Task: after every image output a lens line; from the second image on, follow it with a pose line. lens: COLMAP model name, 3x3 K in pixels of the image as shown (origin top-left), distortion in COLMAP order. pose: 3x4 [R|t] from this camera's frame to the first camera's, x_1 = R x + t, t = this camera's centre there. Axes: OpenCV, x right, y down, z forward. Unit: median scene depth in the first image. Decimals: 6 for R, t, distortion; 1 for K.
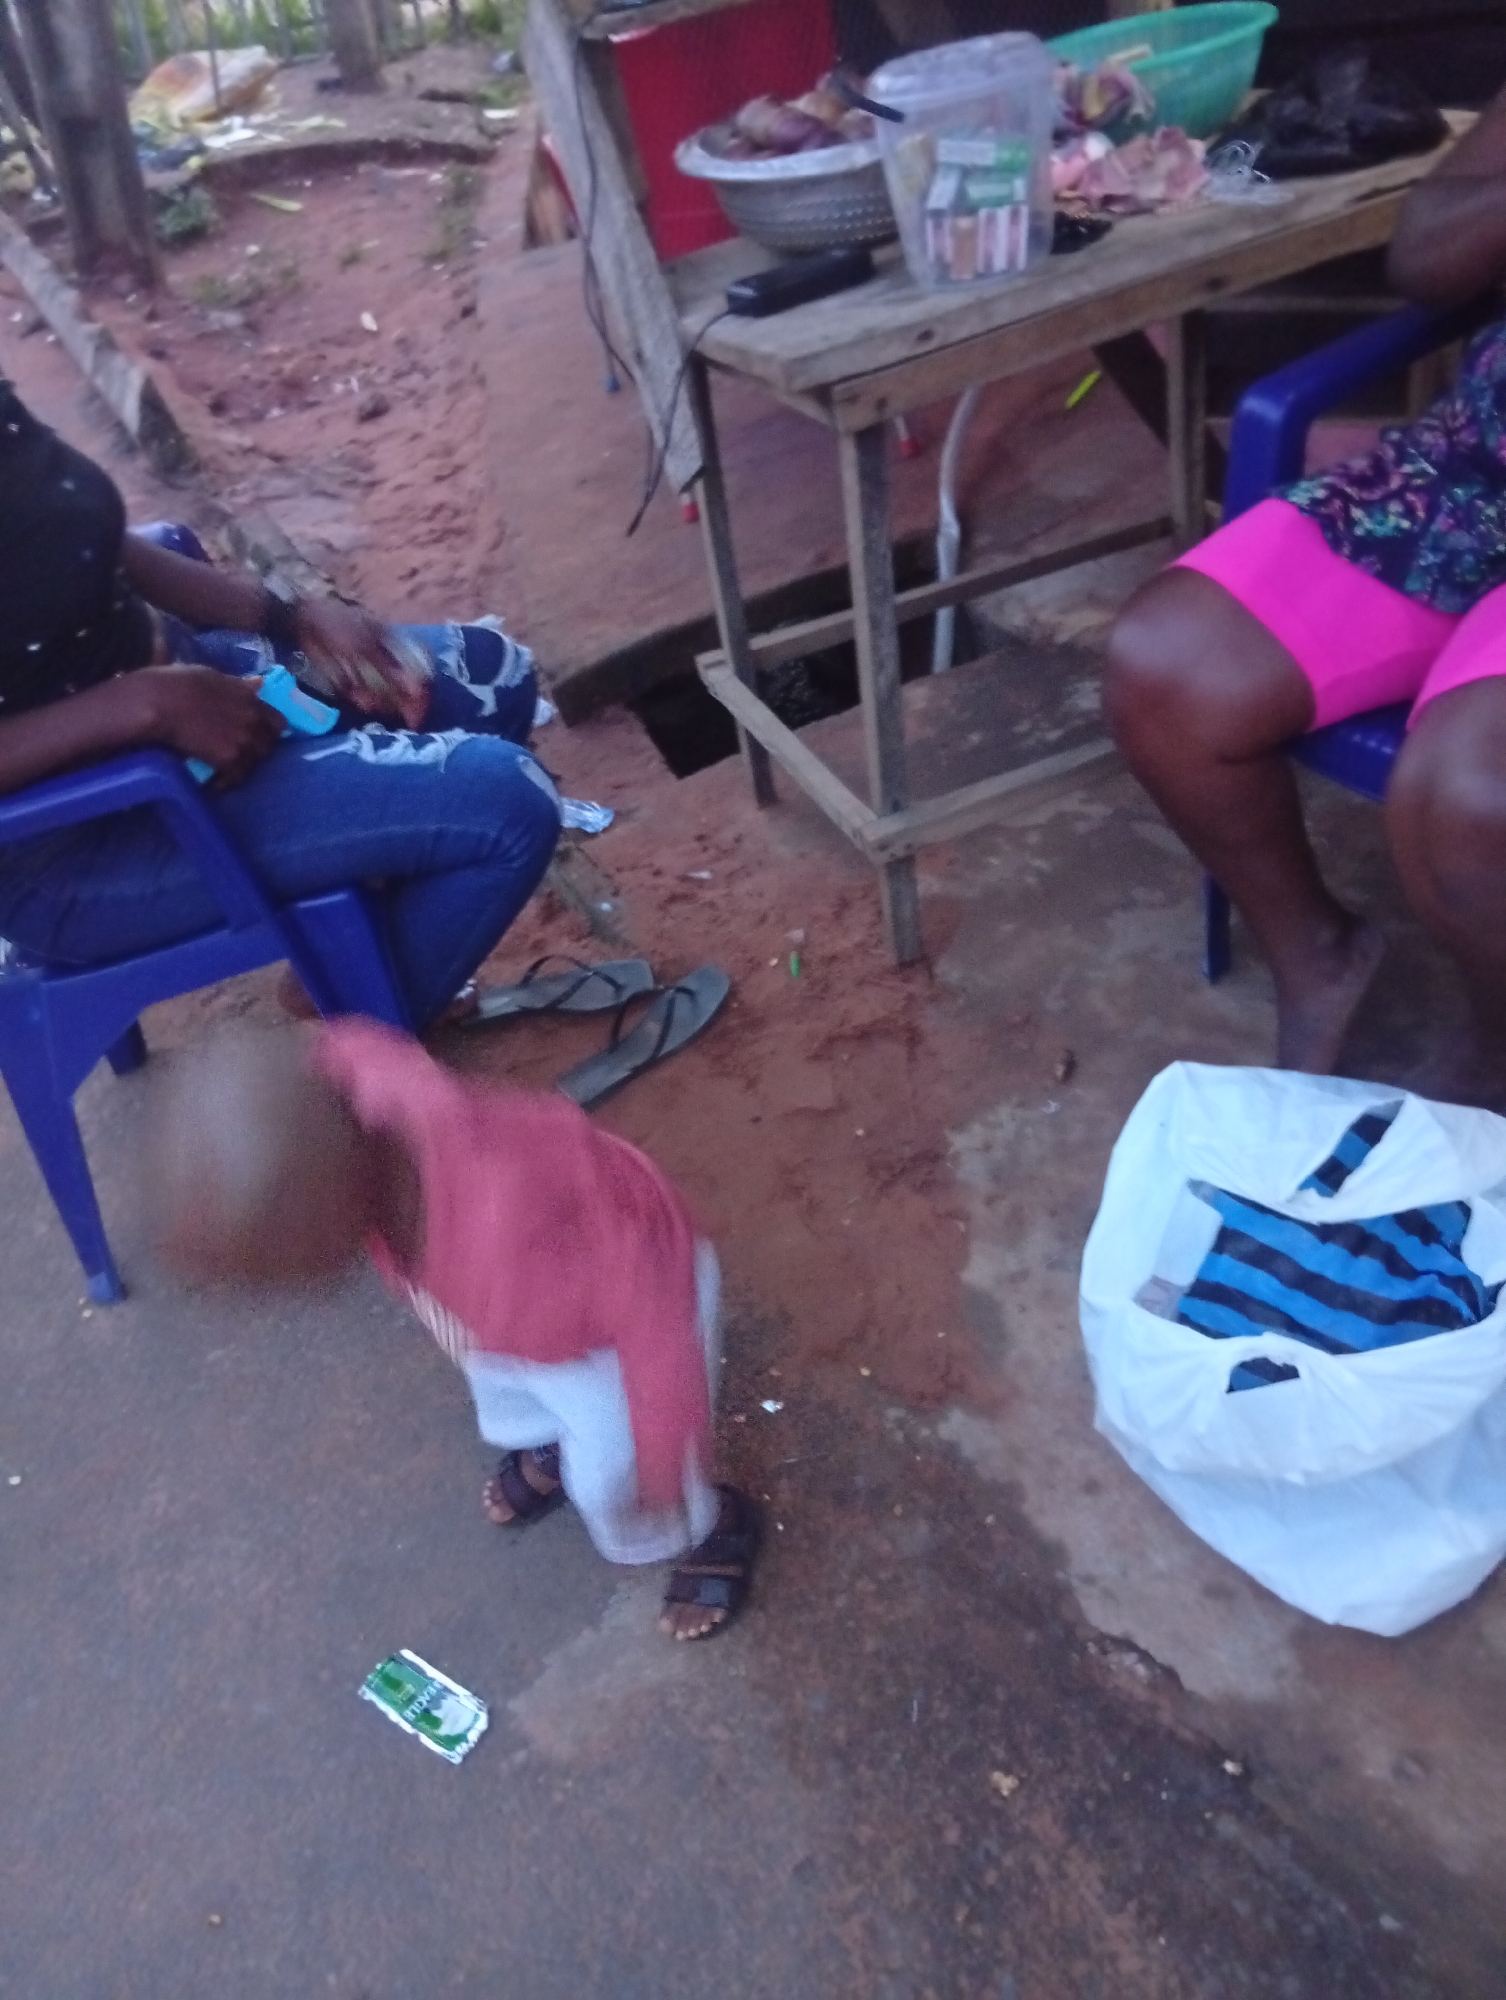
lens RADIAL K [[1625.6, 0, 754.0], [0, 1625.6, 1004.5], [0, 0, 1]] dist [0.075638, -0.164074]
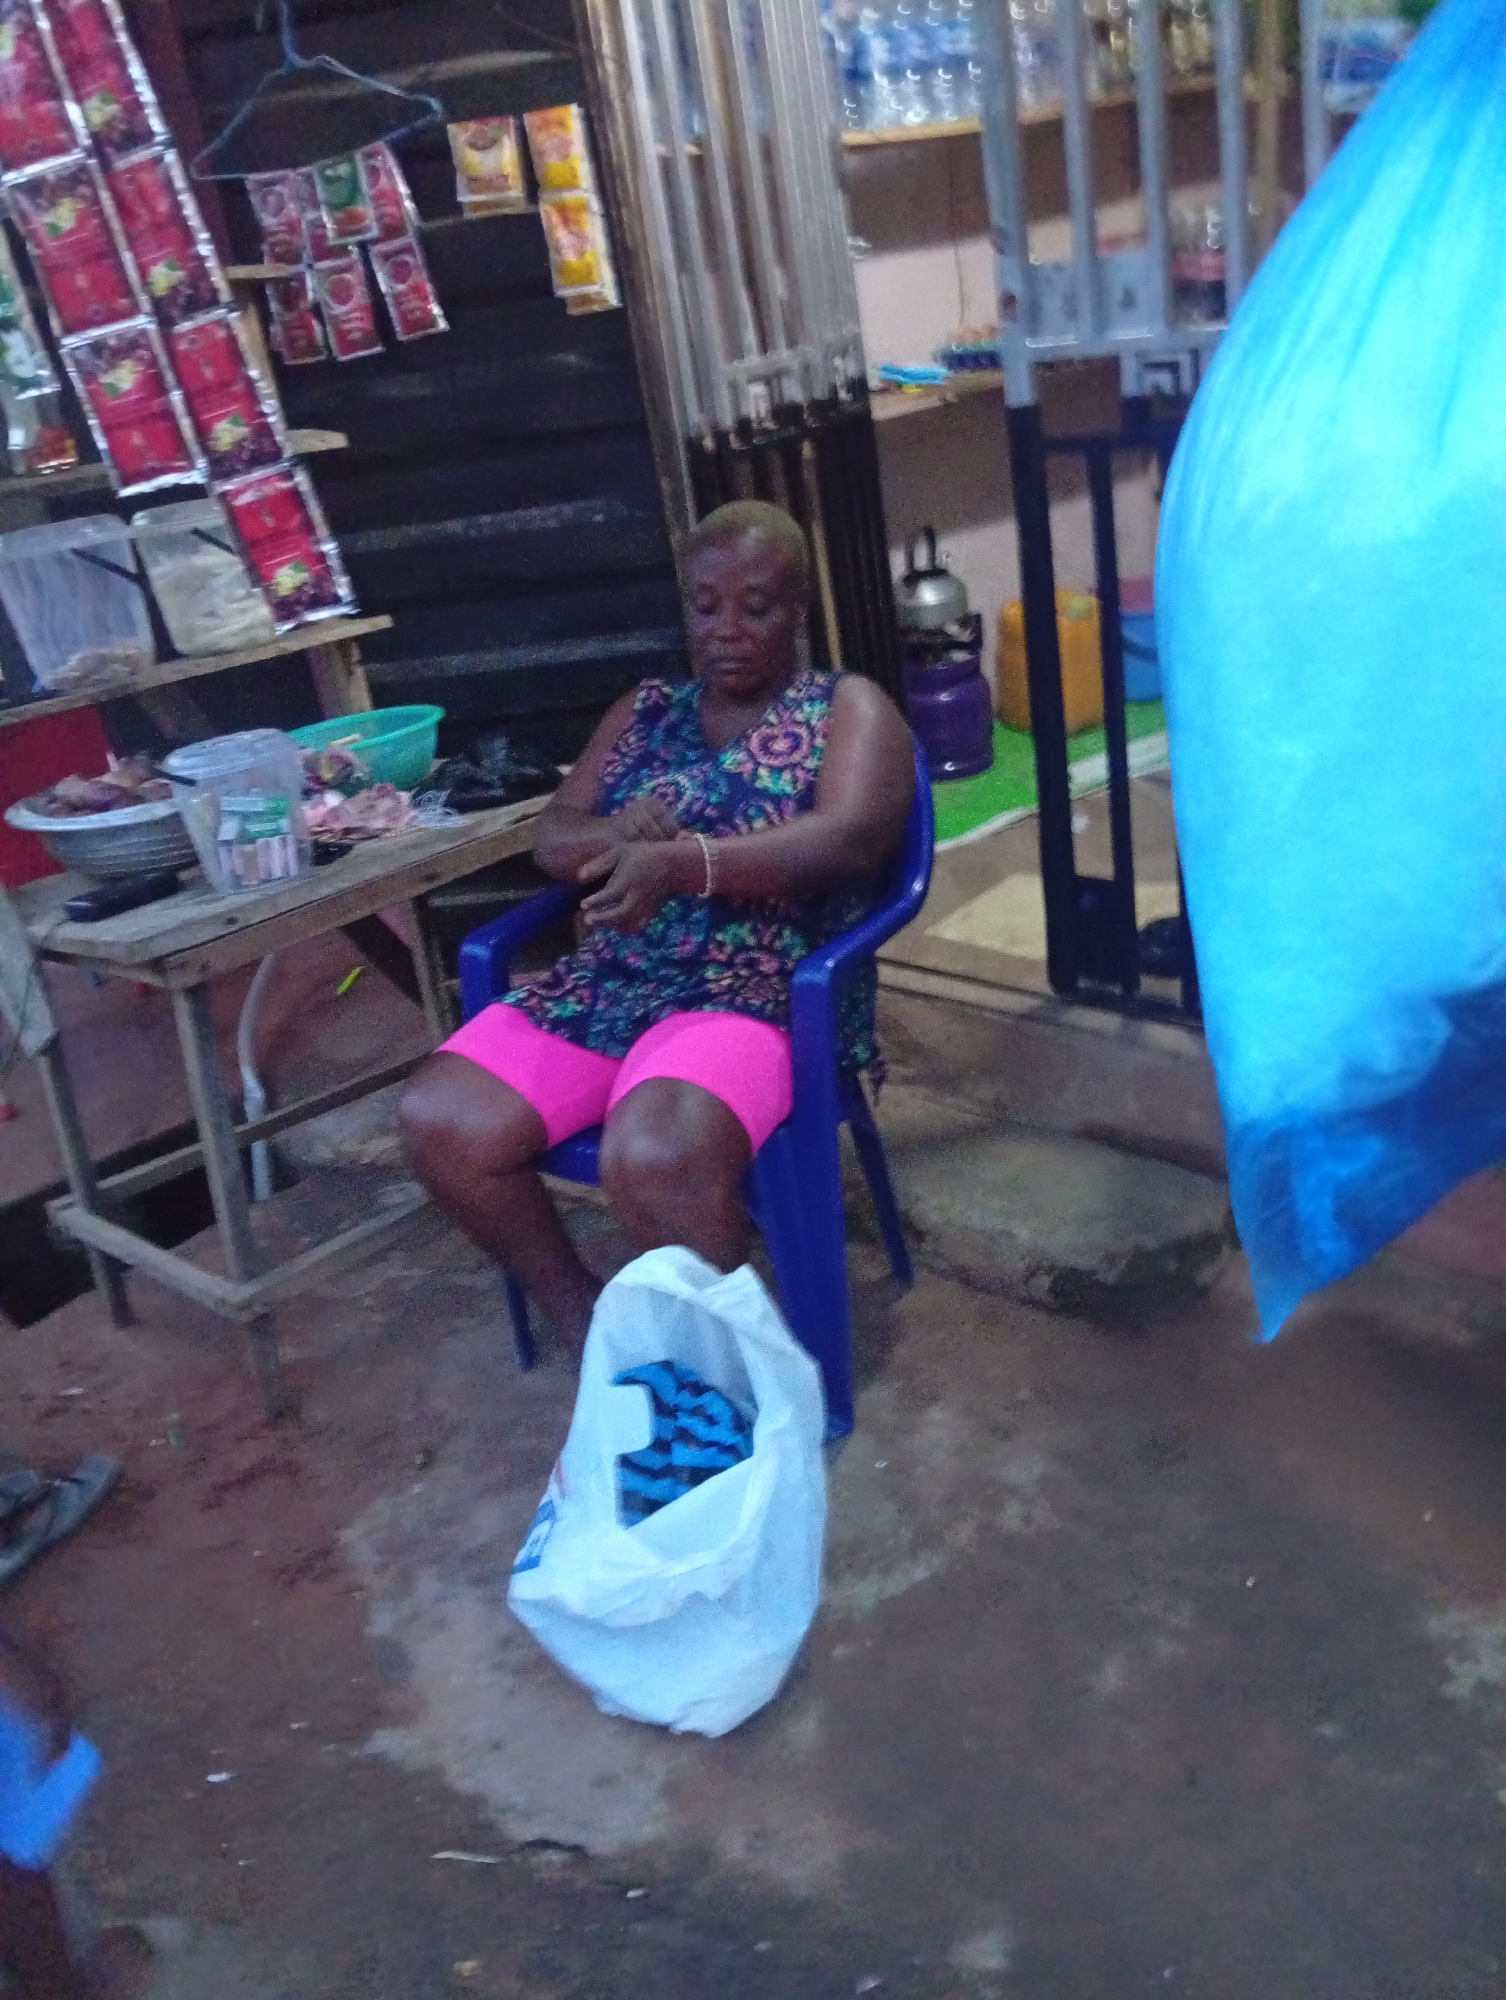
lens RADIAL K [[1609.5, 0, 754.9], [0, 1609.5, 1008.9], [0, 0, 1]] dist [0.080261, -0.193709]
pose [[0.903401, -0.091467, 0.418928, -0.069815], [0.233898, 0.923952, -0.302661, 0.165860], [-0.359386, 0.371410, 0.856093, -0.284689]]
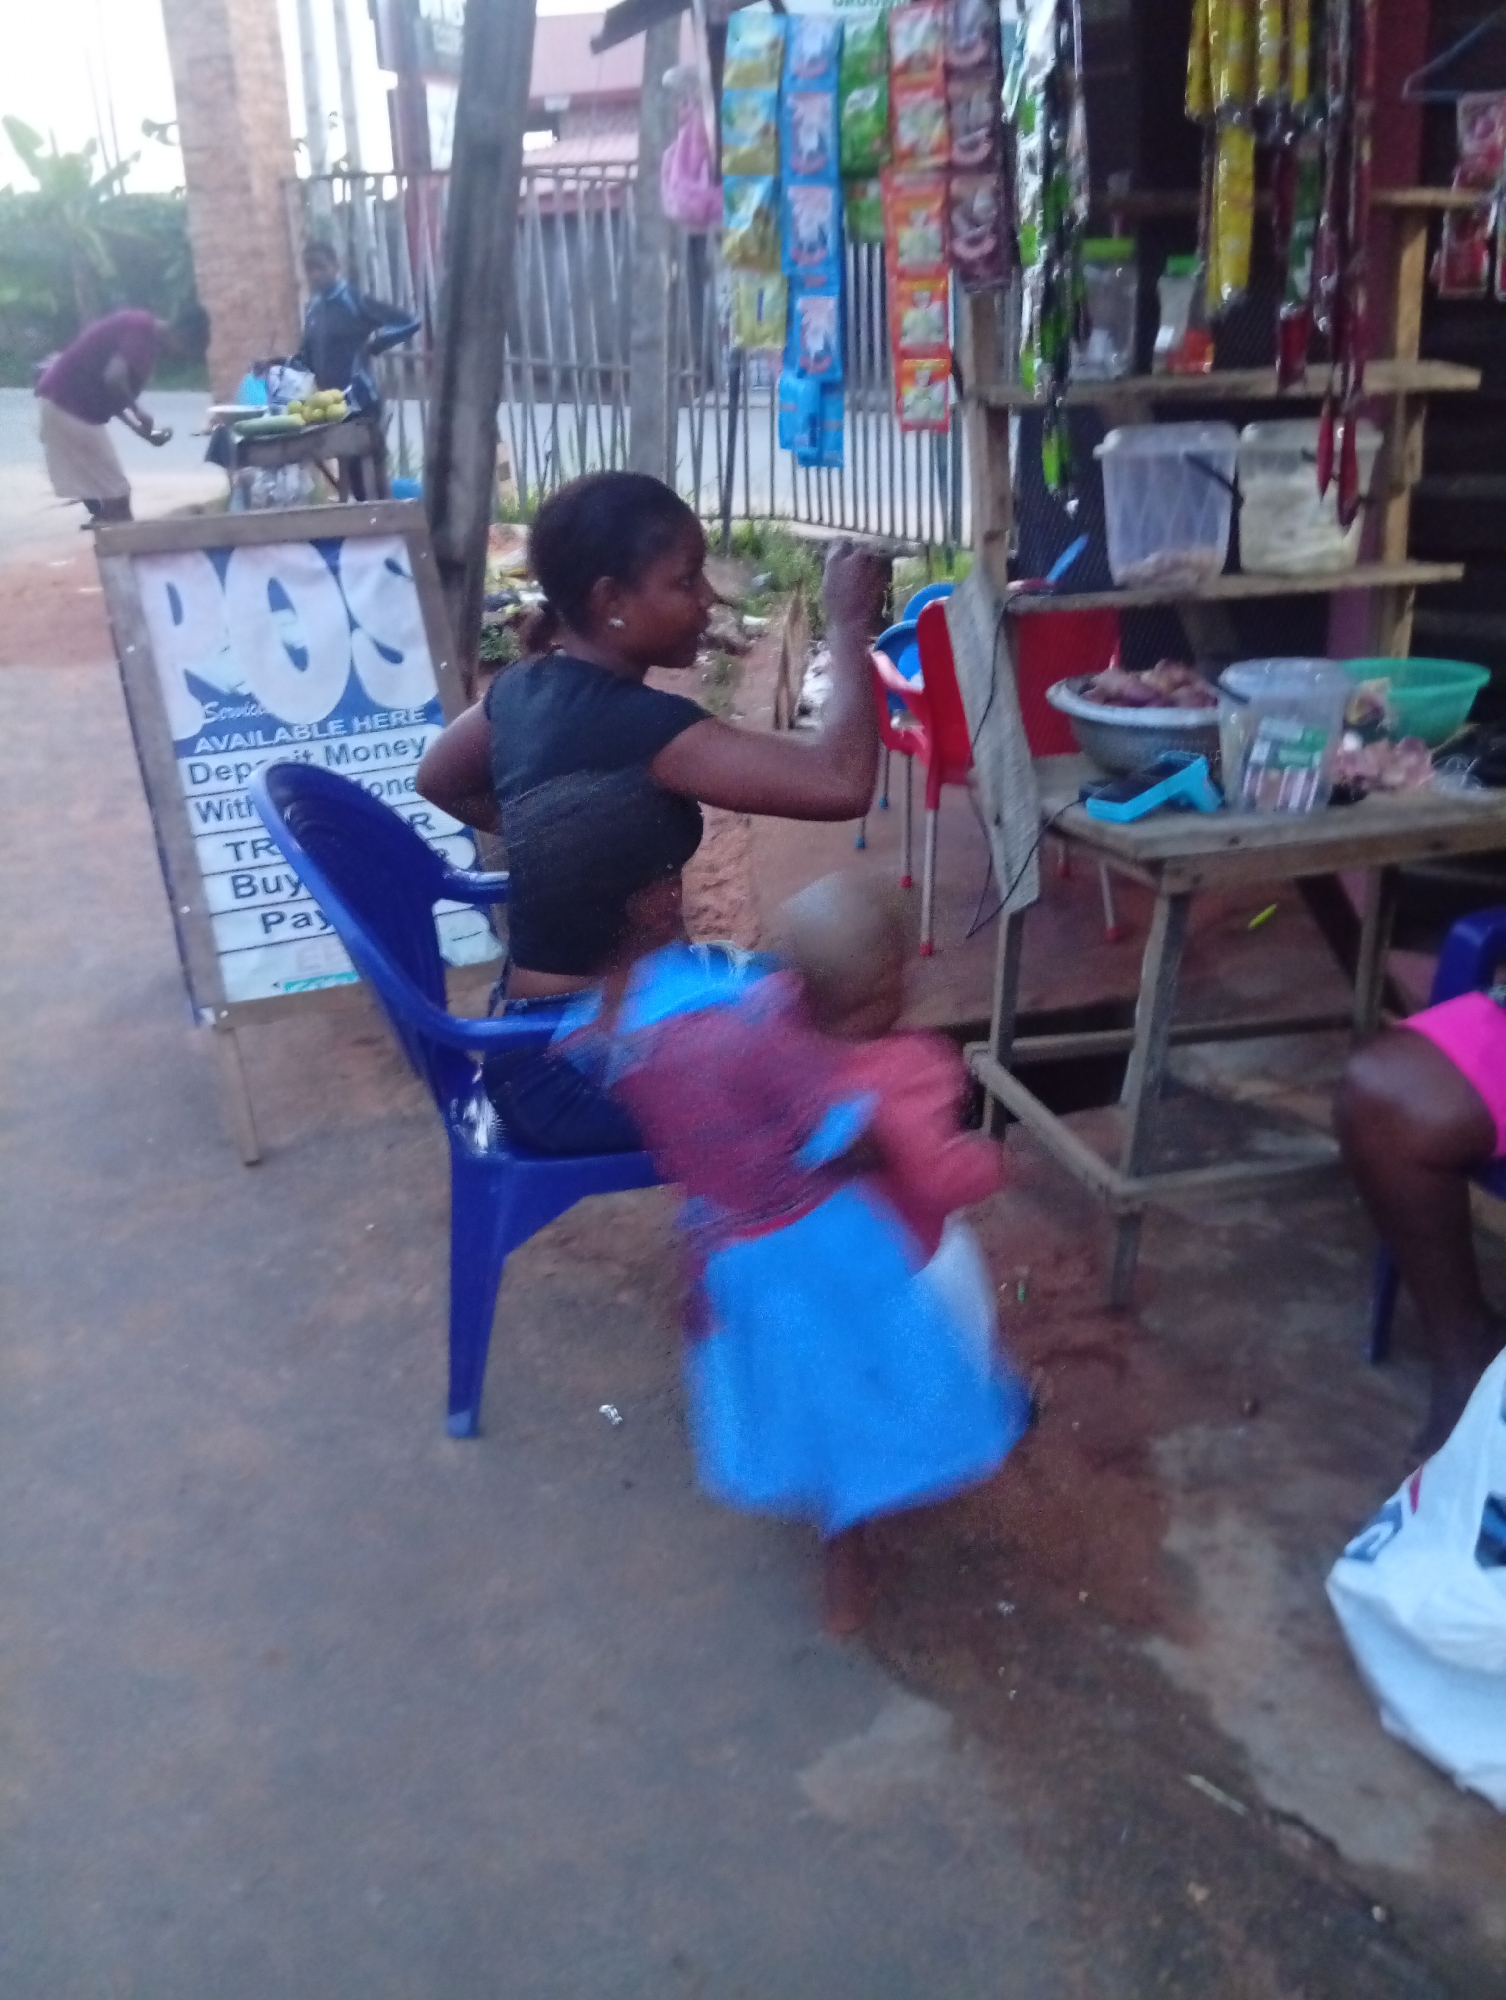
lens RADIAL K [[1625.6, 0, 754.0], [0, 1625.6, 1004.5], [0, 0, 1]] dist [0.075638, -0.164074]
pose [[0.979907, 0.192796, -0.051104, -0.184699], [-0.199422, 0.942461, -0.268323, 0.172097], [-0.003568, 0.273123, 0.961972, -0.295879]]
